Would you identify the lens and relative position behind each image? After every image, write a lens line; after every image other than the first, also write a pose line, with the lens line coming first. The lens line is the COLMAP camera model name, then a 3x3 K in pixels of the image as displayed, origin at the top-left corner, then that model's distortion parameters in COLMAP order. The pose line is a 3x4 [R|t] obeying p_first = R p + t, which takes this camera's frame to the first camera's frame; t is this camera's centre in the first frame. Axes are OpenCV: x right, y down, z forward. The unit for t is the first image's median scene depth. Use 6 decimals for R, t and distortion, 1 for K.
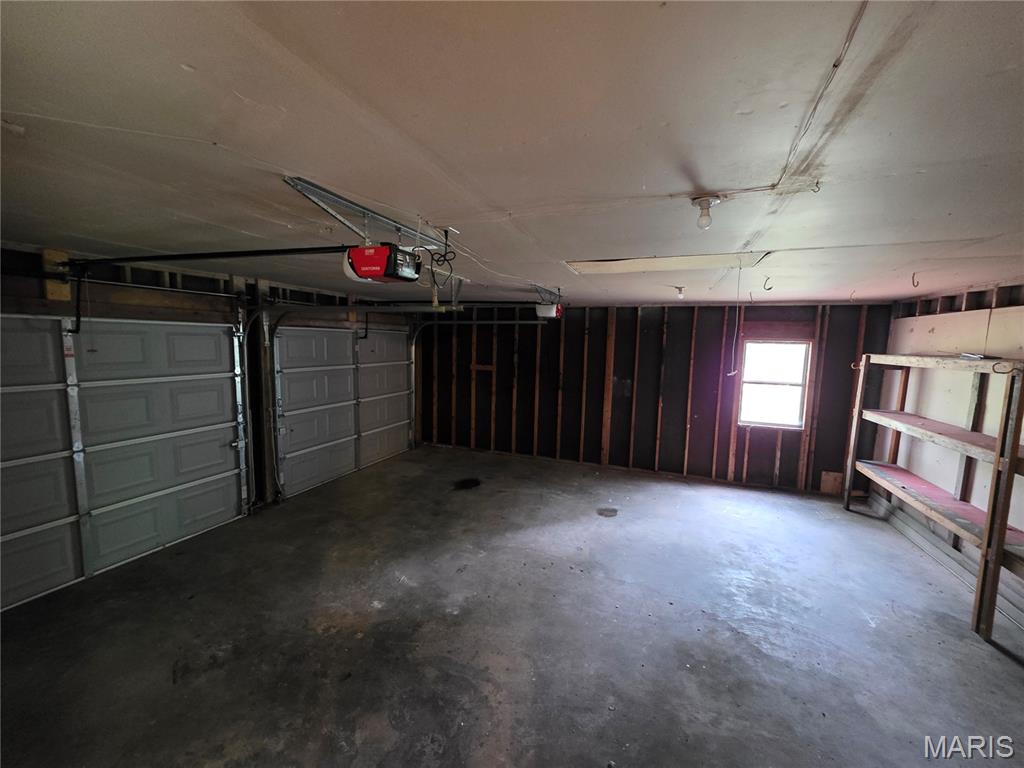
lens RADIAL K [[409.4, 0, 514.2], [0, 409.4, 386.1], [0, 0, 1]] dist [0.002094, -0.000635]
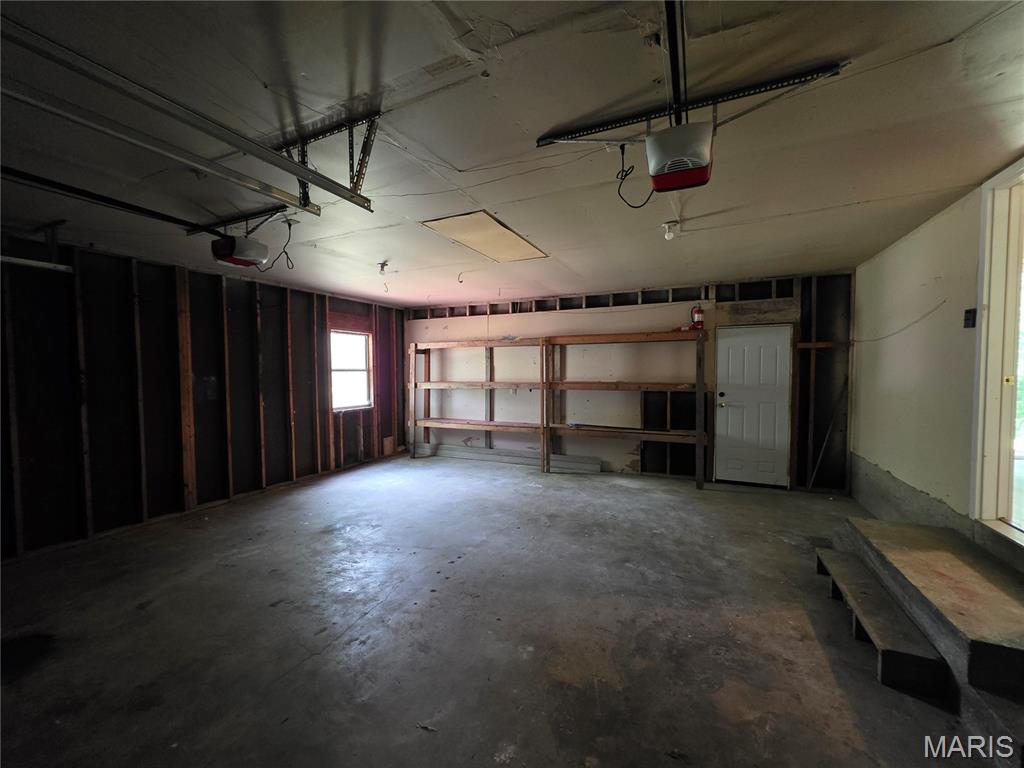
lens RADIAL K [[409.4, 0, 512.6], [0, 409.4, 383.2], [0, 0, 1]] dist [0.002094, -0.000635]
pose [[0.077948, -0.058173, 0.995259, -0.515411], [0.116336, 0.992007, 0.048871, 0.030135], [-0.990146, 0.111975, 0.084093, 0.564211]]
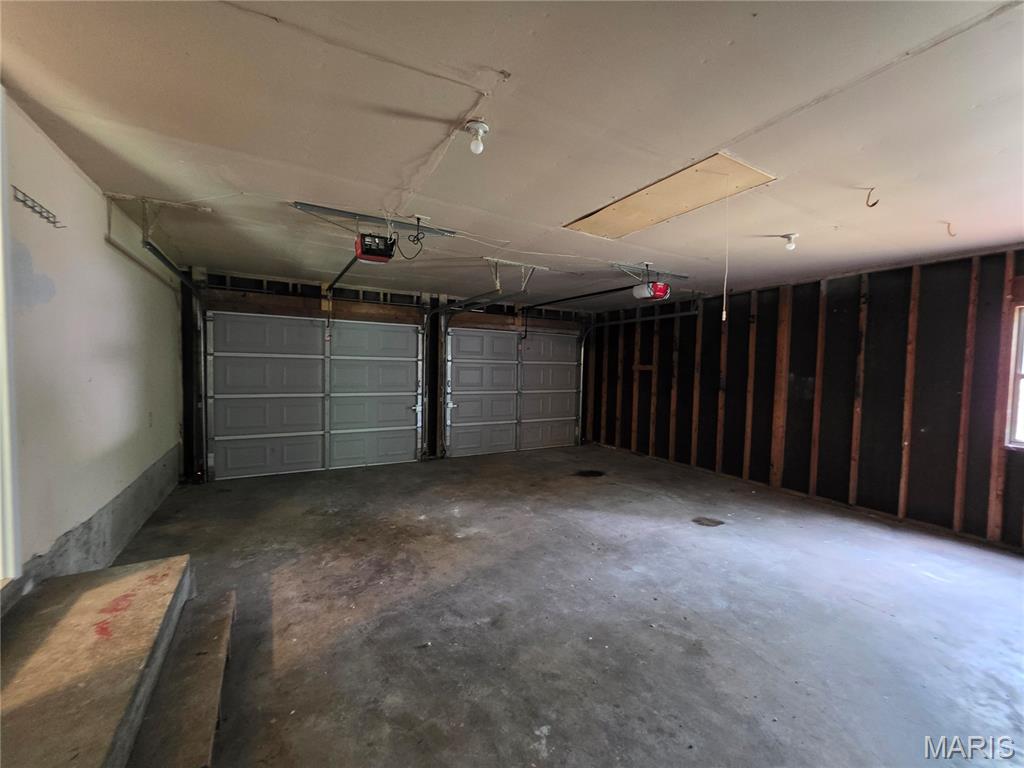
lens RADIAL K [[409.4, 0, 513.3], [0, 409.4, 384.5], [0, 0, 1]] dist [0.002094, -0.000635]
pose [[0.774874, 0.016888, -0.631890, 0.440750], [-0.068900, 0.995944, -0.057872, 0.106521], [0.628350, 0.088381, 0.772894, 0.088736]]
